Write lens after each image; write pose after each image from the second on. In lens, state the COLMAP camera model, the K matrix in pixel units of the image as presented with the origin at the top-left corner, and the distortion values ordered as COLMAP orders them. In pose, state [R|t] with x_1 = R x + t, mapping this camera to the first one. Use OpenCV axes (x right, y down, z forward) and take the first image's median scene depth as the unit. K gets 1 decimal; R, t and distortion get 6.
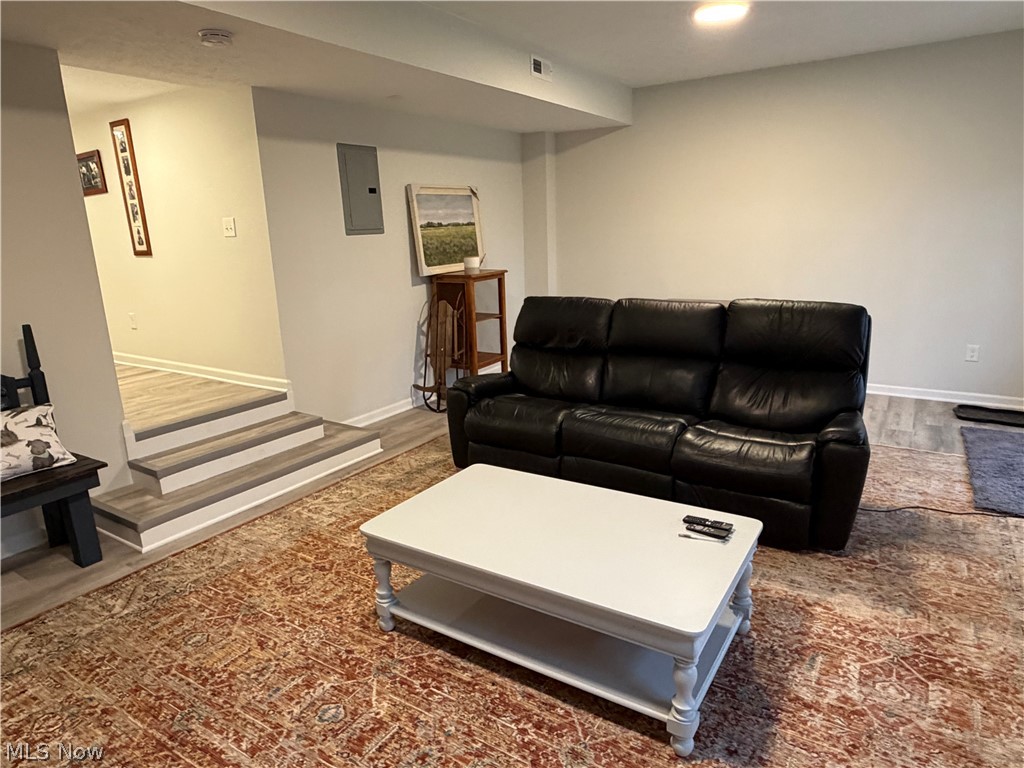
lens RADIAL K [[633.3, 0, 513.1], [0, 633.3, 387.6], [0, 0, 1]] dist [0.003378, 0.003073]
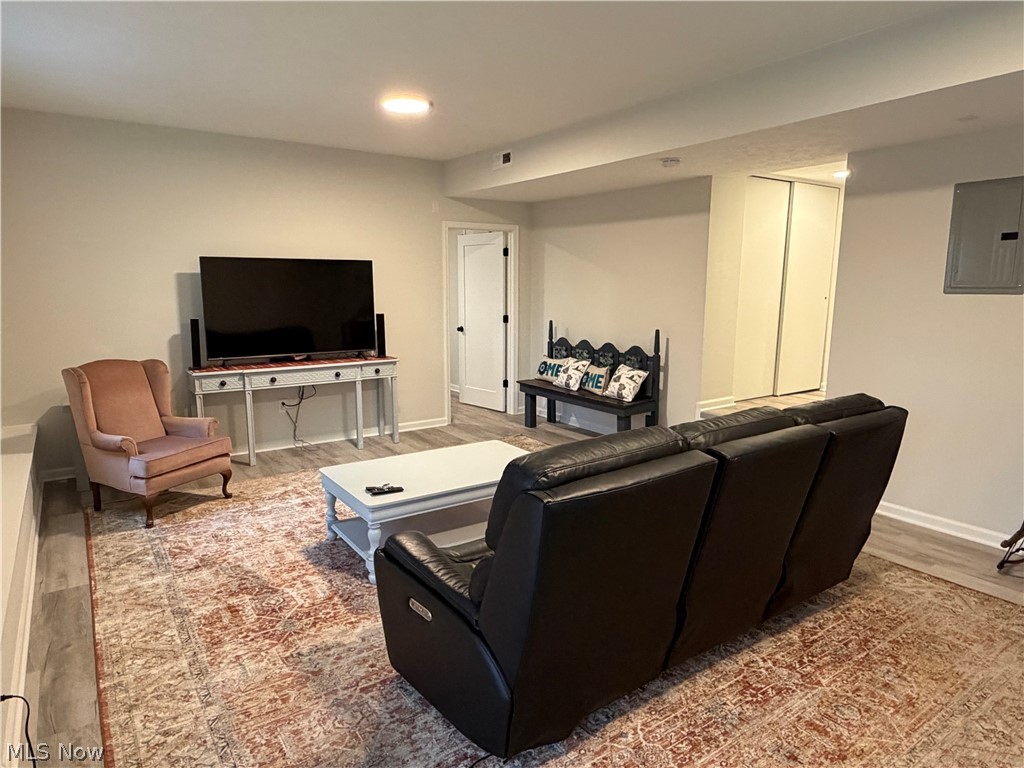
lens RADIAL K [[633.3, 0, 509.0], [0, 633.3, 382.8], [0, 0, 1]] dist [0.003378, 0.003073]
pose [[-0.381553, 0.176540, -0.907332, 1.250734], [-0.218691, 0.936484, 0.274176, -0.408623], [0.898105, 0.303038, -0.318710, 1.379542]]
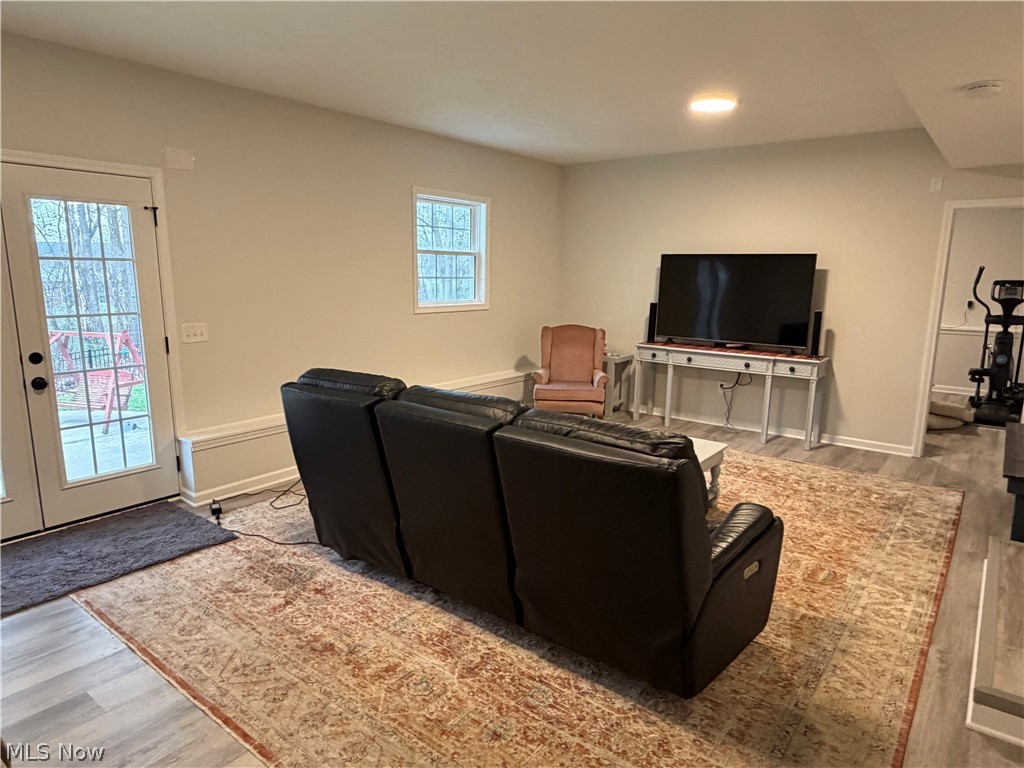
lens RADIAL K [[633.3, 0, 509.0], [0, 633.3, 386.4], [0, 0, 1]] dist [0.003378, 0.003073]
pose [[-0.995788, 0.000963, 0.091675, 0.178830], [0.039043, 0.909197, 0.414531, -0.603829], [-0.082952, 0.416365, -0.905406, 2.263371]]
